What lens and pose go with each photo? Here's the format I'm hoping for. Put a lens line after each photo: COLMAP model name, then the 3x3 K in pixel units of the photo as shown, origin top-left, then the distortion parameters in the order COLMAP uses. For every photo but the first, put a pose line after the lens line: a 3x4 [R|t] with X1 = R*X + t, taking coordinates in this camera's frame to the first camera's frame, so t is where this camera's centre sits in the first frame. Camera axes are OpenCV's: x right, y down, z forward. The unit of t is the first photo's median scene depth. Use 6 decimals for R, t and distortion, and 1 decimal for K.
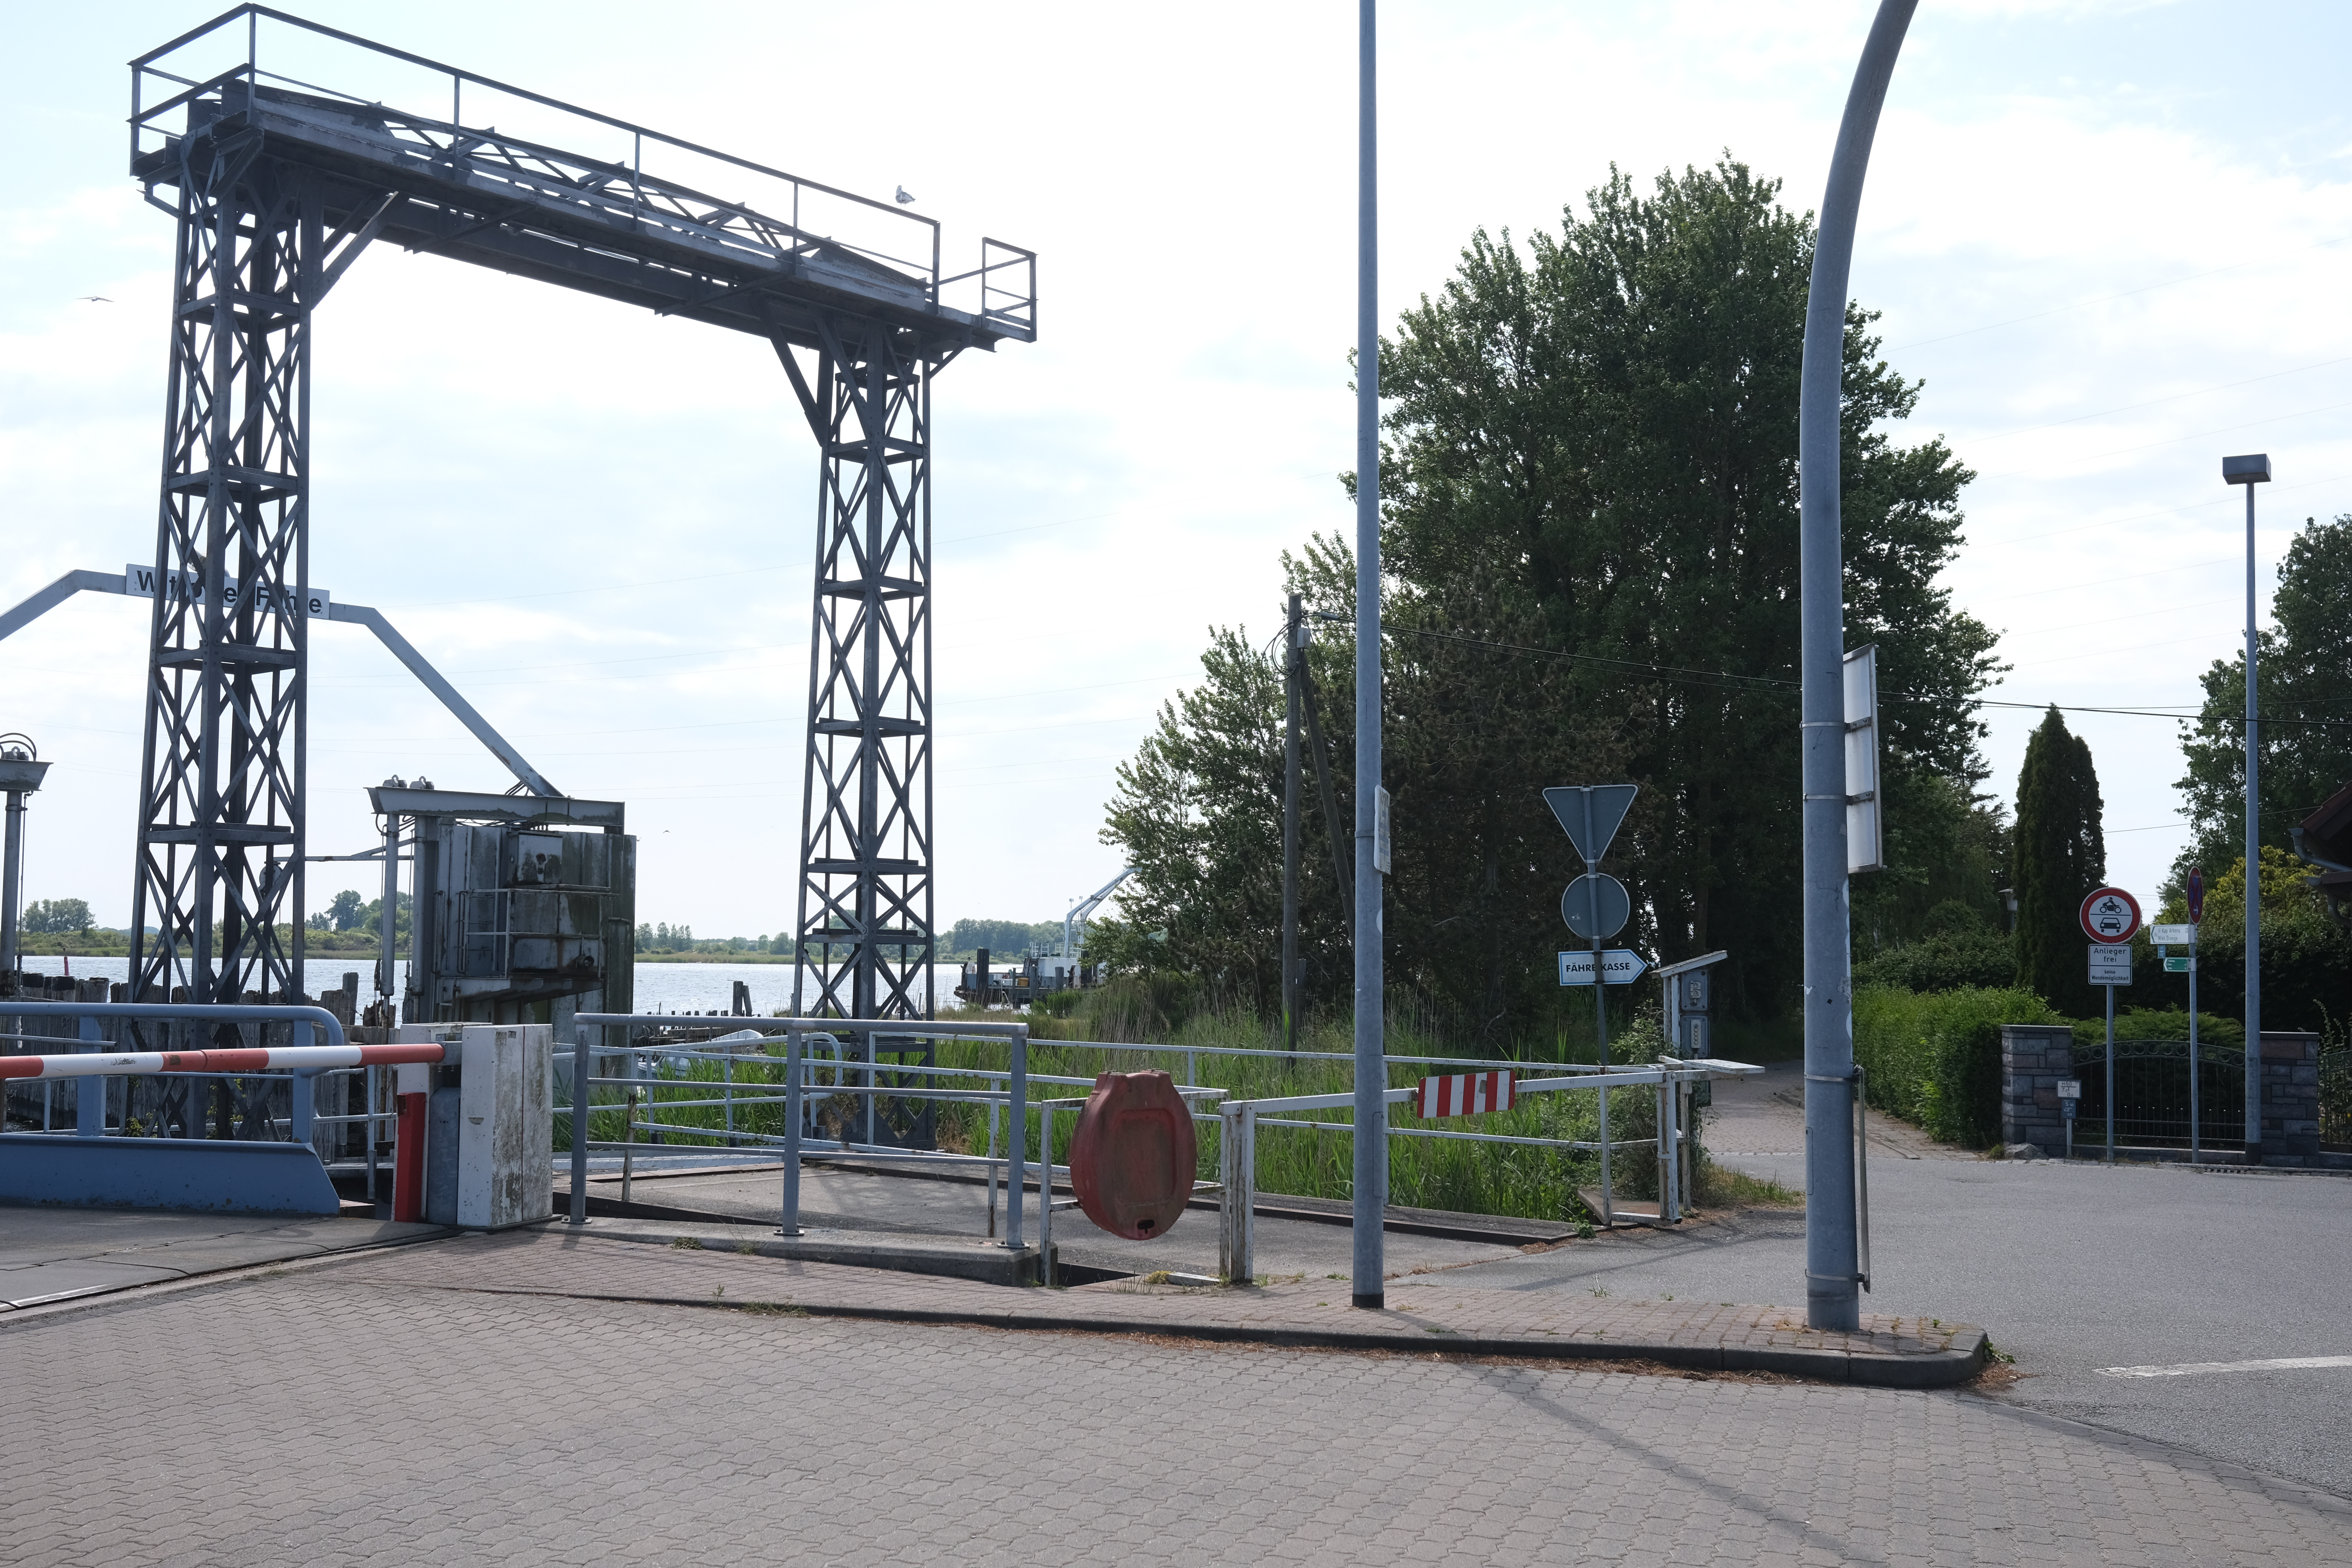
lens RADIAL K [[2391.0, 0, 1179.4], [0, 2391.0, 829.0], [0, 0, 1]] dist [0.019253, 0.000654]
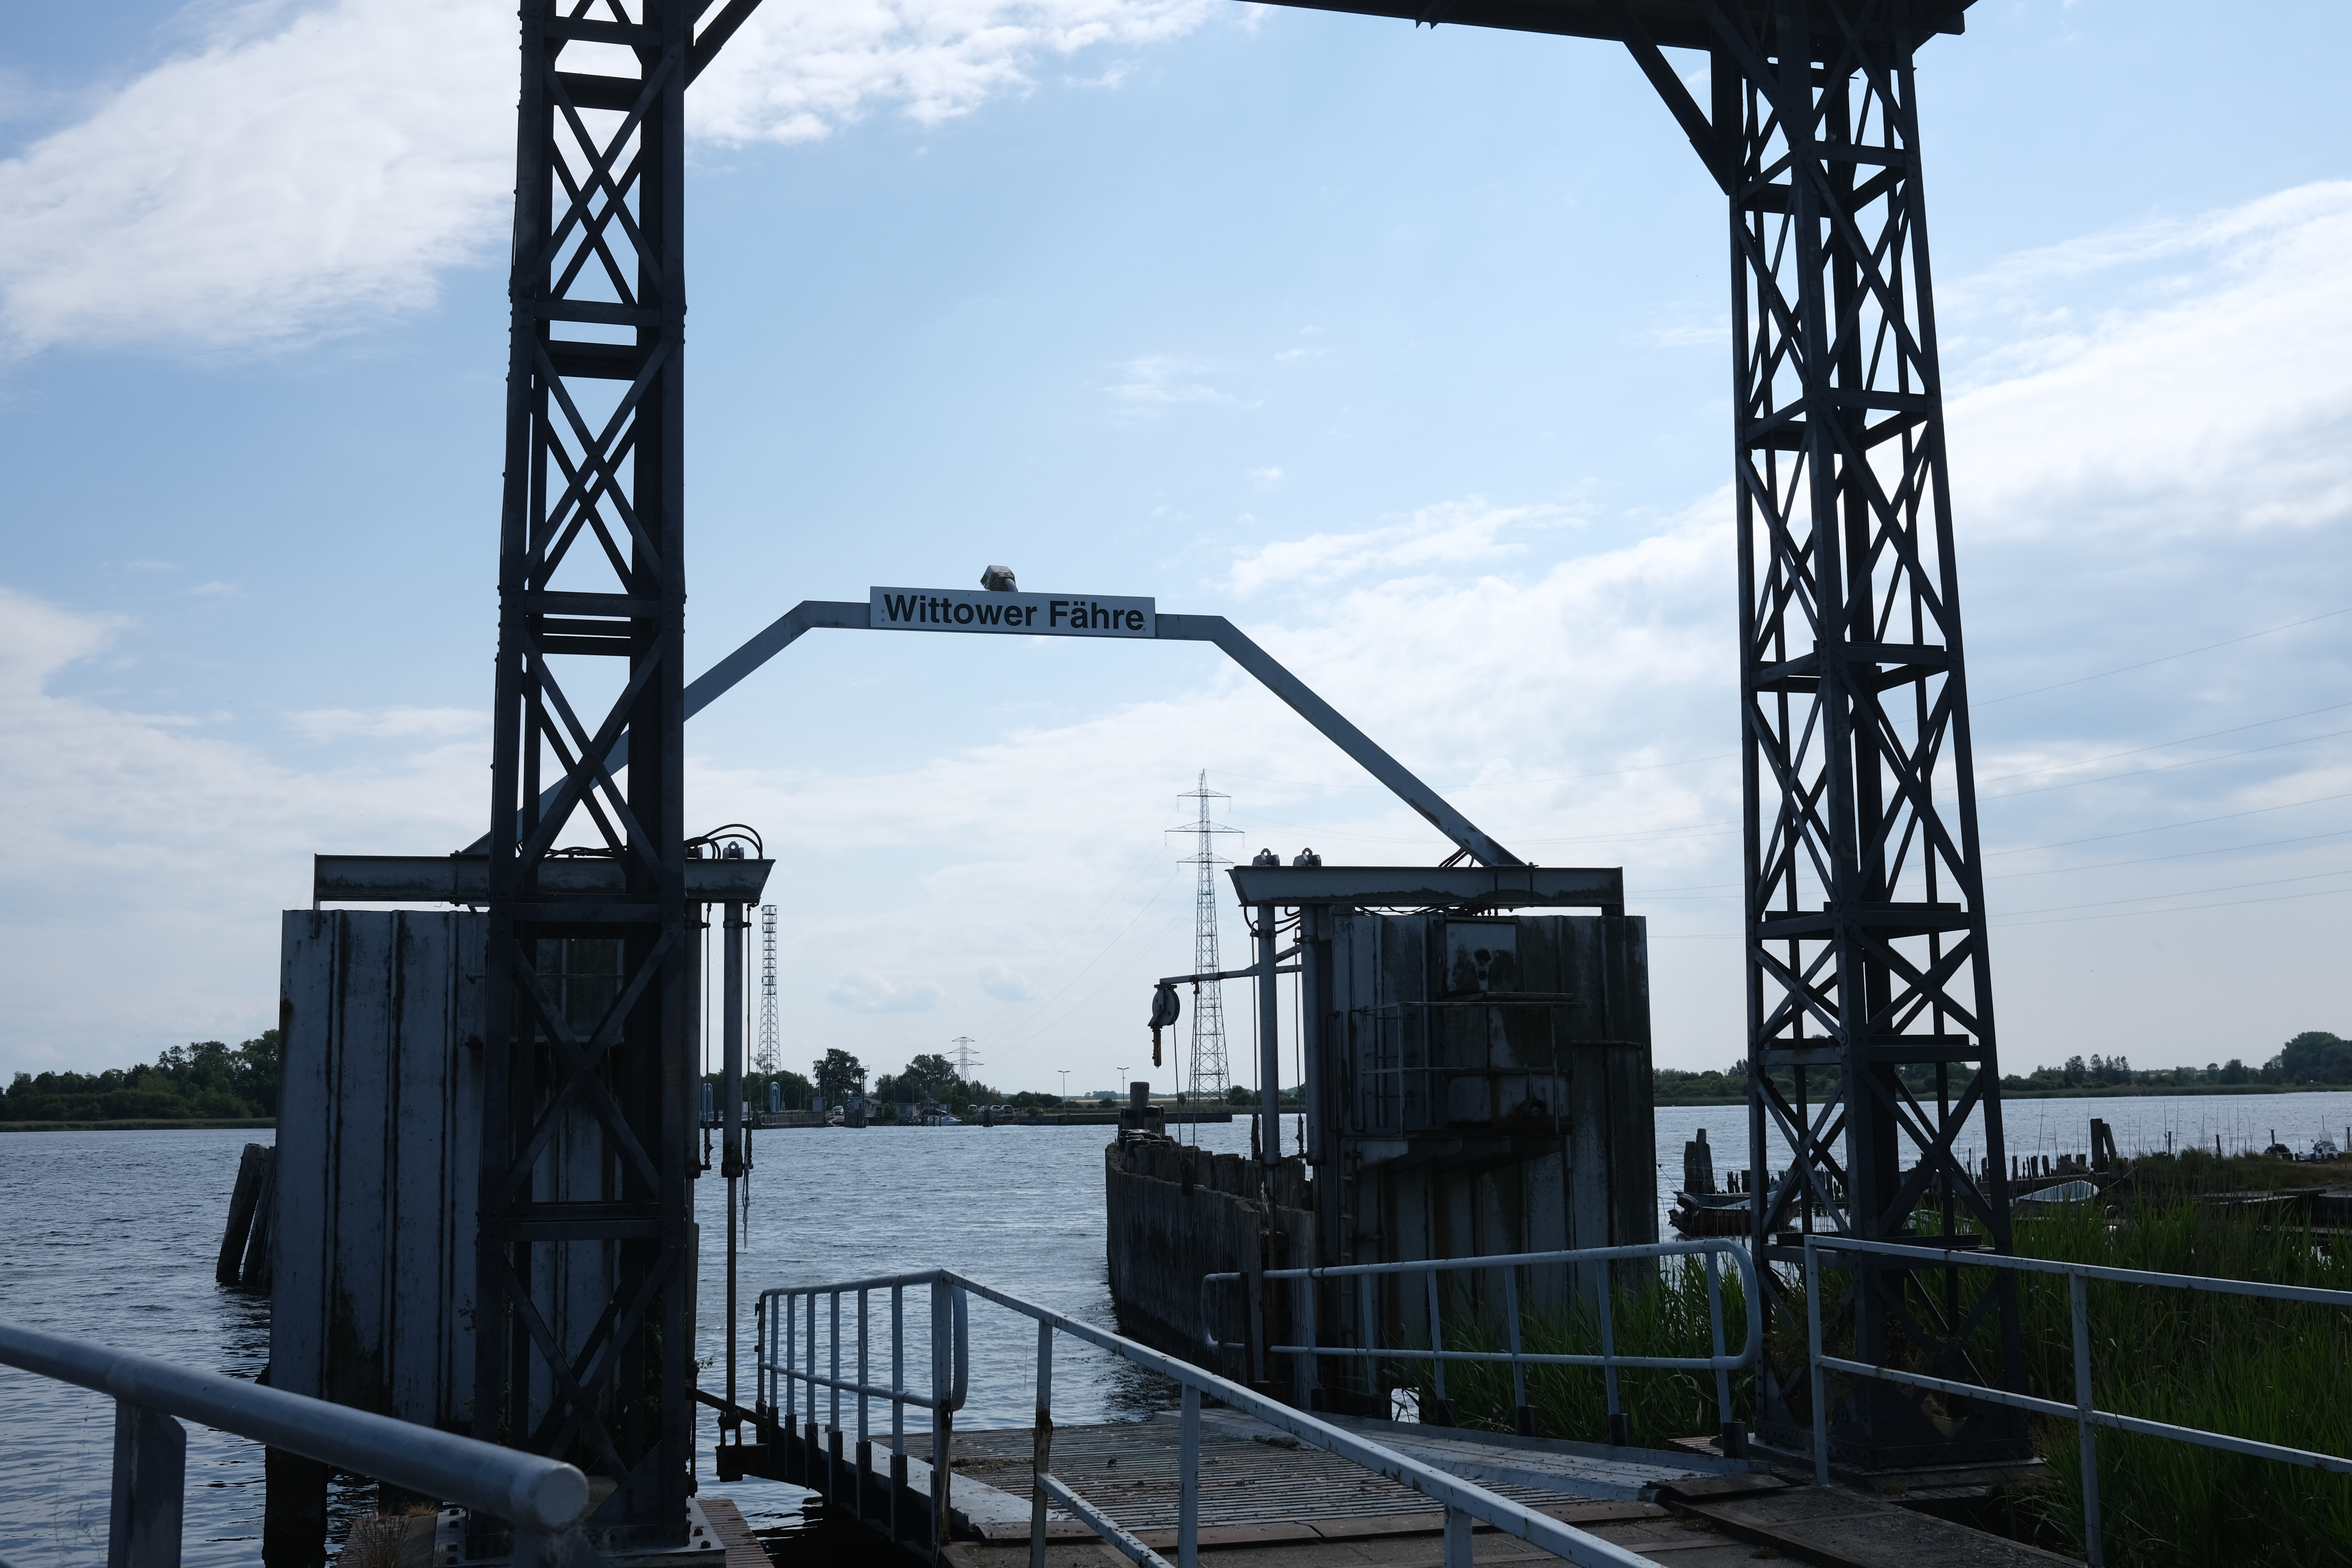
lens RADIAL K [[2314.3, 0, 1261.2], [0, 2314.3, 786.9], [0, 0, 1]] dist [0.023416, 0.000207]
pose [[0.841086, -0.102400, -0.531120, 0.032968], [0.060275, 0.993545, -0.096103, 0.024494], [0.537532, 0.048817, 0.841829, 0.428718]]
